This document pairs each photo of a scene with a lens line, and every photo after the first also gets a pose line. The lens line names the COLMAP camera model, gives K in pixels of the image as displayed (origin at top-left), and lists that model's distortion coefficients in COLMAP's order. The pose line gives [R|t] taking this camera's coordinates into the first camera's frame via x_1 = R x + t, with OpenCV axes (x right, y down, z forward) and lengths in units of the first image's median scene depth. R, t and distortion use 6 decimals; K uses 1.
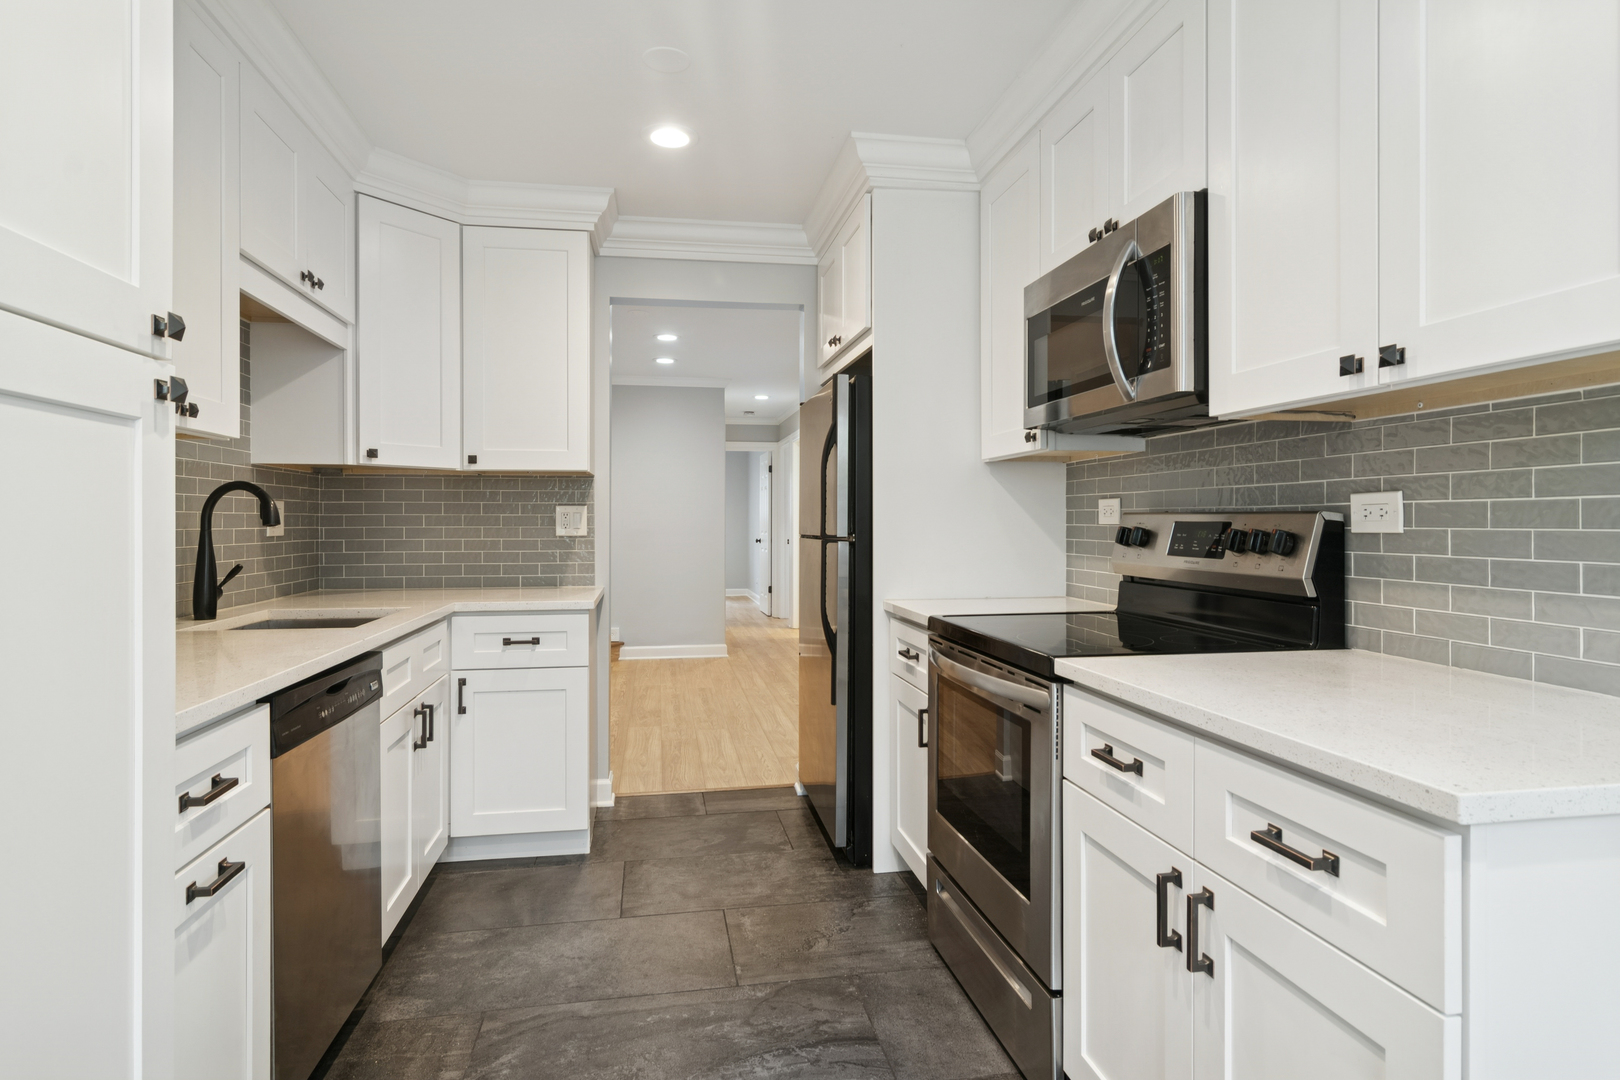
lens RADIAL K [[875.8, 0, 805.1], [0, 875.8, 524.6], [0, 0, 1]] dist [-0.001652, 0.001052]
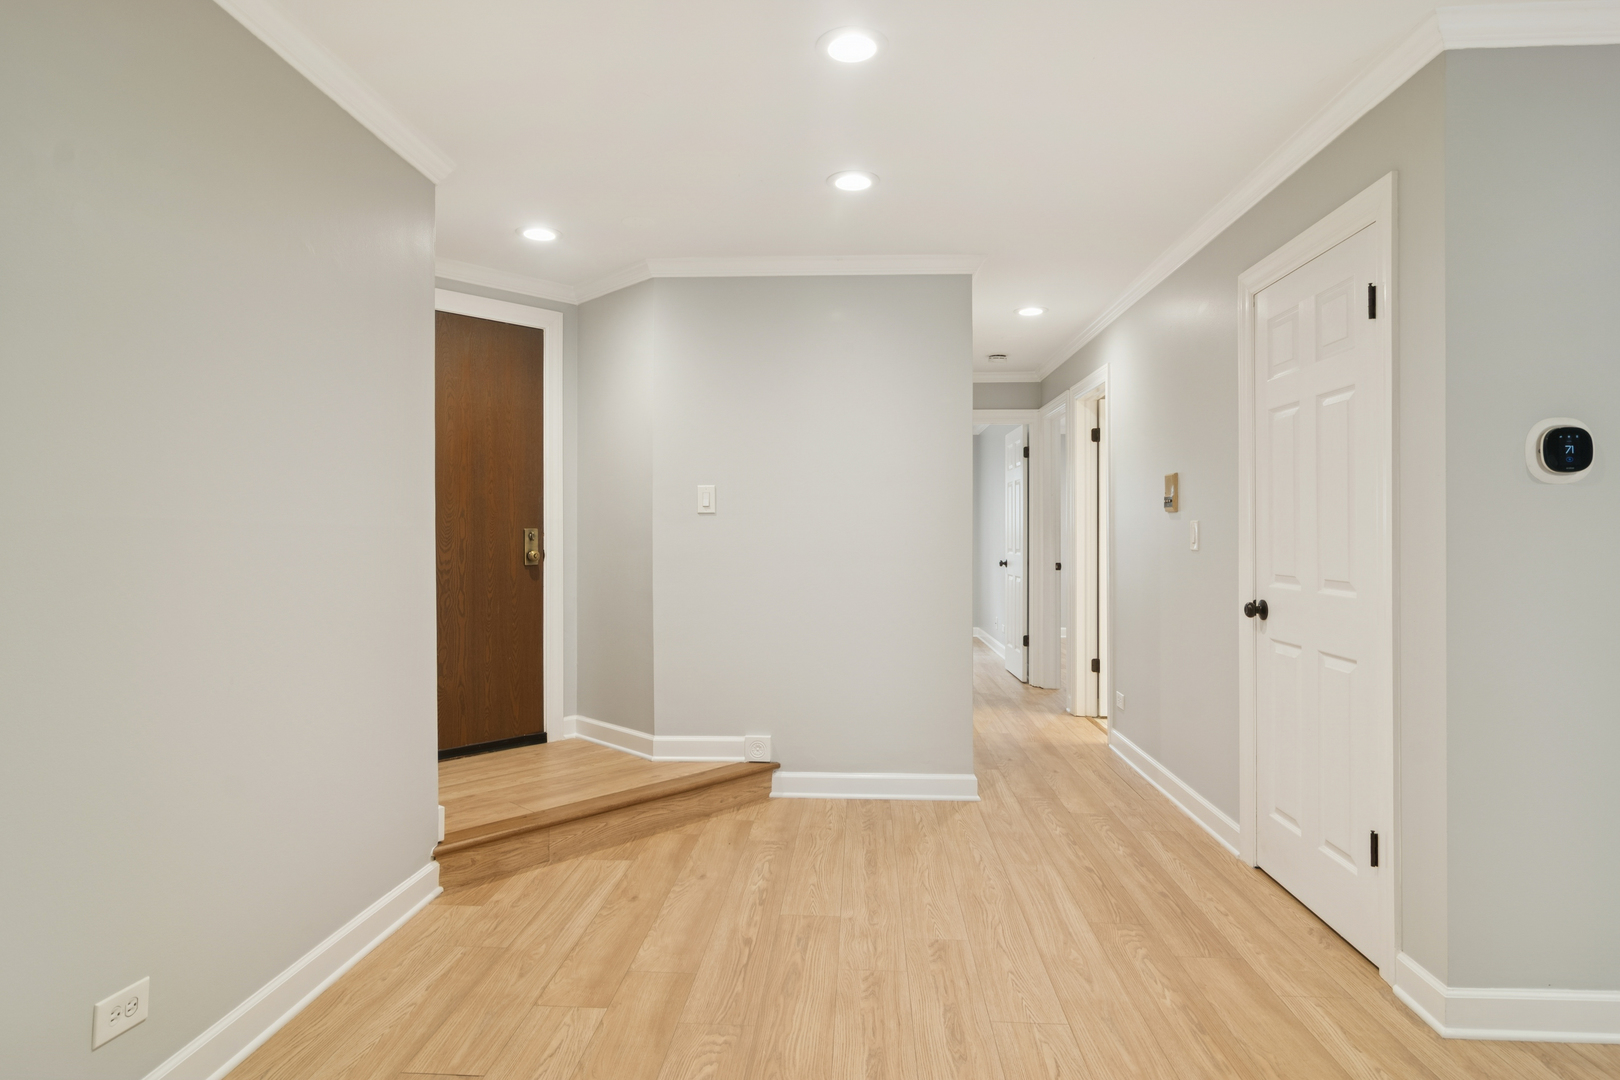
lens RADIAL K [[875.8, 0, 808.4], [0, 875.8, 537.0], [0, 0, 1]] dist [-0.001652, 0.001052]
pose [[0.974041, 0.003673, -0.226341, -0.061481], [-0.003531, 0.999993, 0.001033, -0.001845], [0.226343, -0.000207, 0.974048, 0.423409]]
